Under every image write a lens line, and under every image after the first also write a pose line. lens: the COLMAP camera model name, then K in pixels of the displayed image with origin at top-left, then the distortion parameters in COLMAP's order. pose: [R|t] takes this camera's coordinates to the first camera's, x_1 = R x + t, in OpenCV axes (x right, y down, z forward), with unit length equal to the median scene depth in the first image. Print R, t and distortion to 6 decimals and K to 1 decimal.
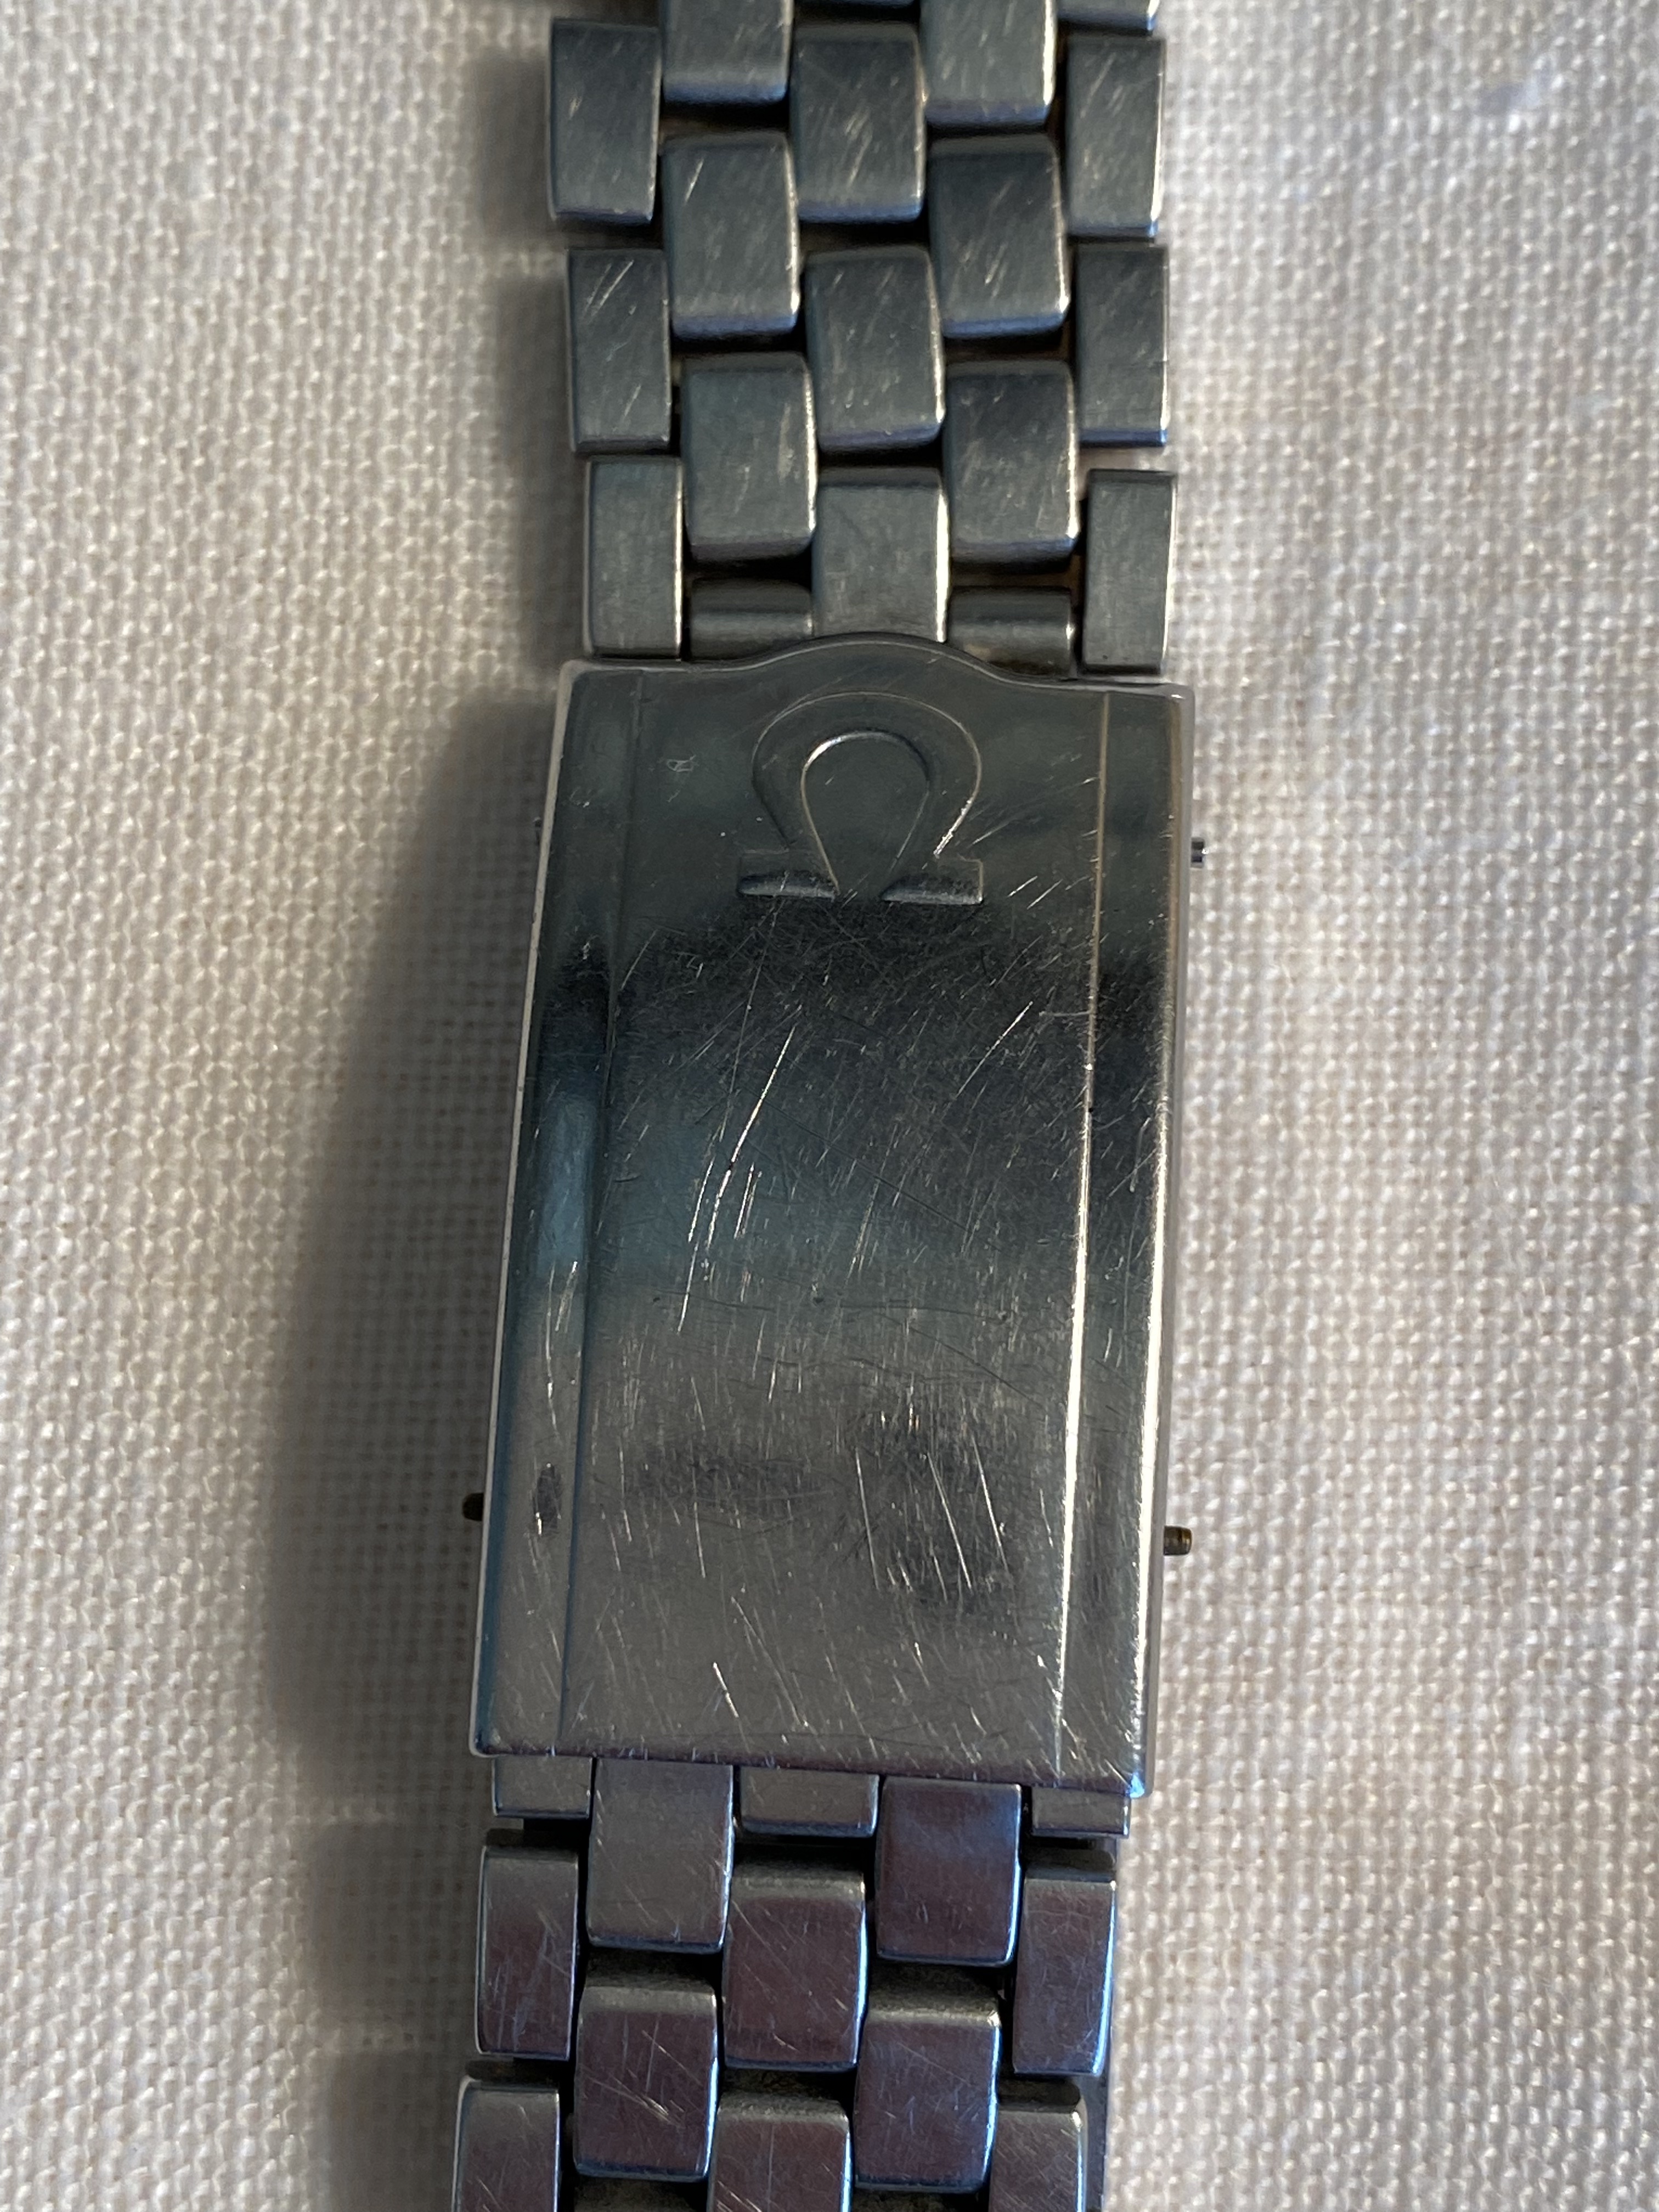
lens RADIAL K [[3416.4, 0, 829.5], [0, 3416.4, 1106.0], [0, 0, 1]] dist [0.191902, -0.925073]
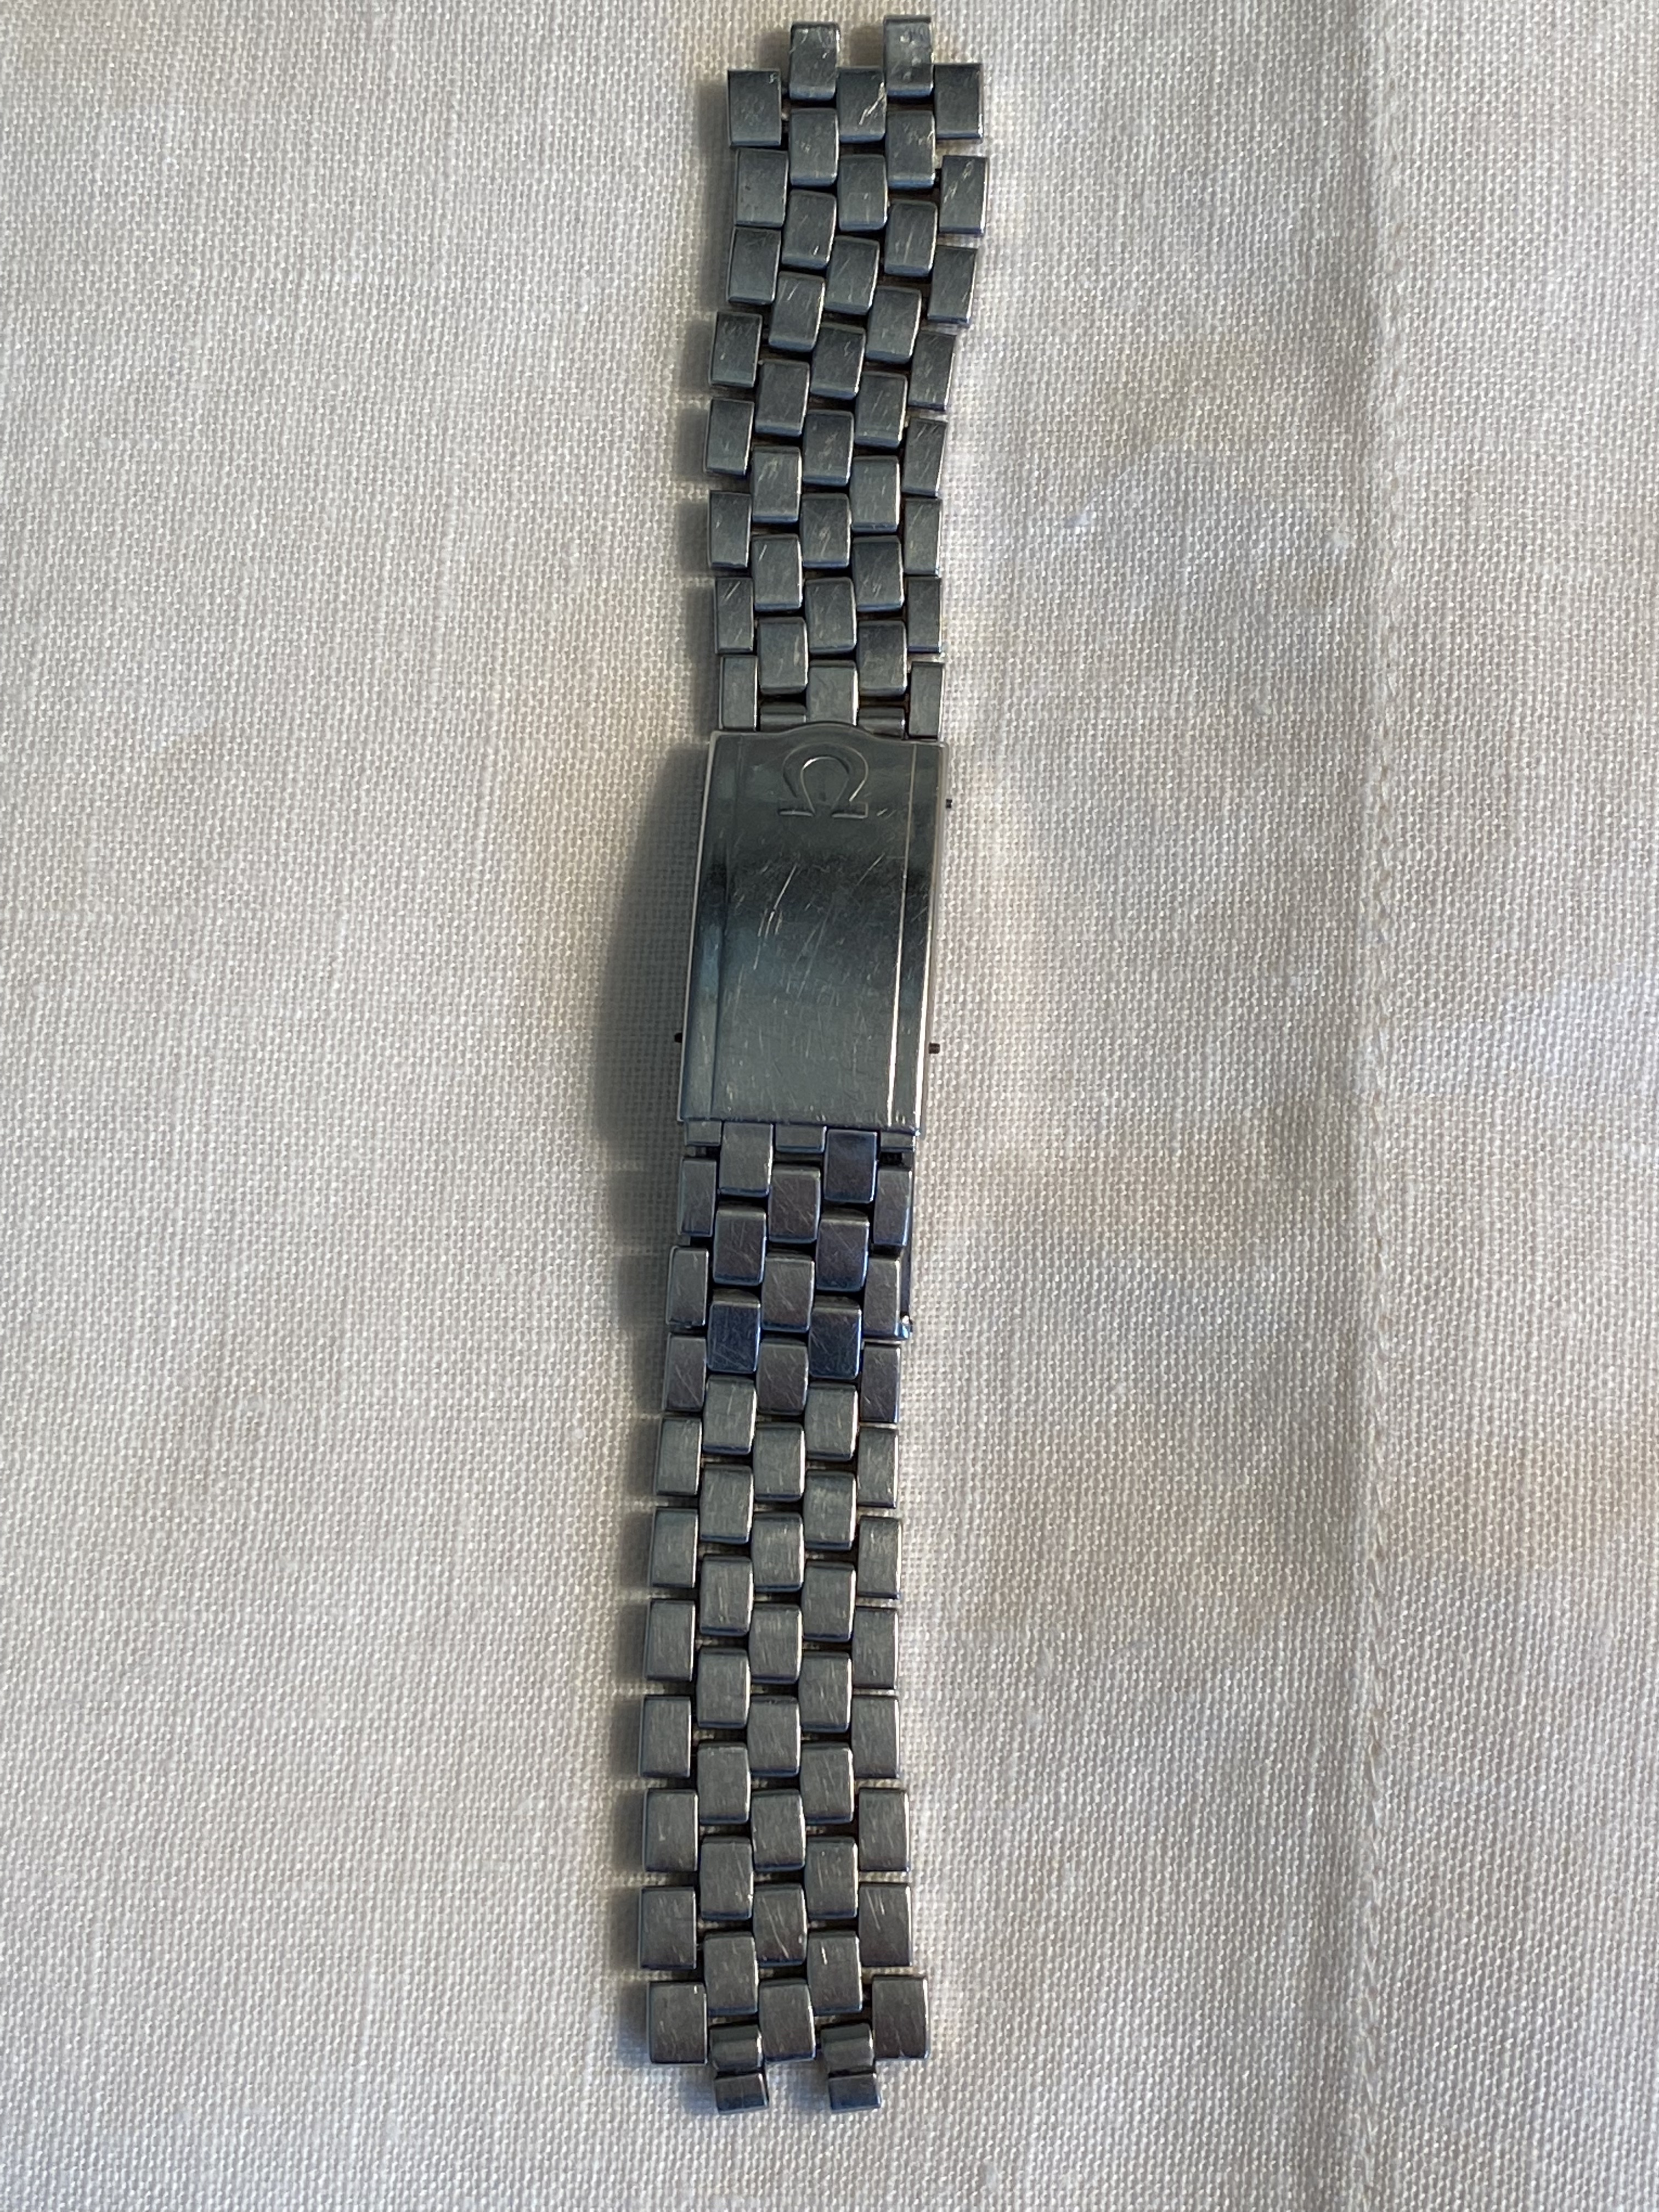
lens RADIAL K [[3416.4, 0, 829.5], [0, 3416.4, 1106.0], [0, 0, 1]] dist [0.191902, -0.925073]
pose [[0.999946, 0.008974, -0.005271, 0.029229], [-0.009243, 0.998528, -0.053443, 0.294459], [0.004784, 0.053489, 0.998557, -1.598172]]
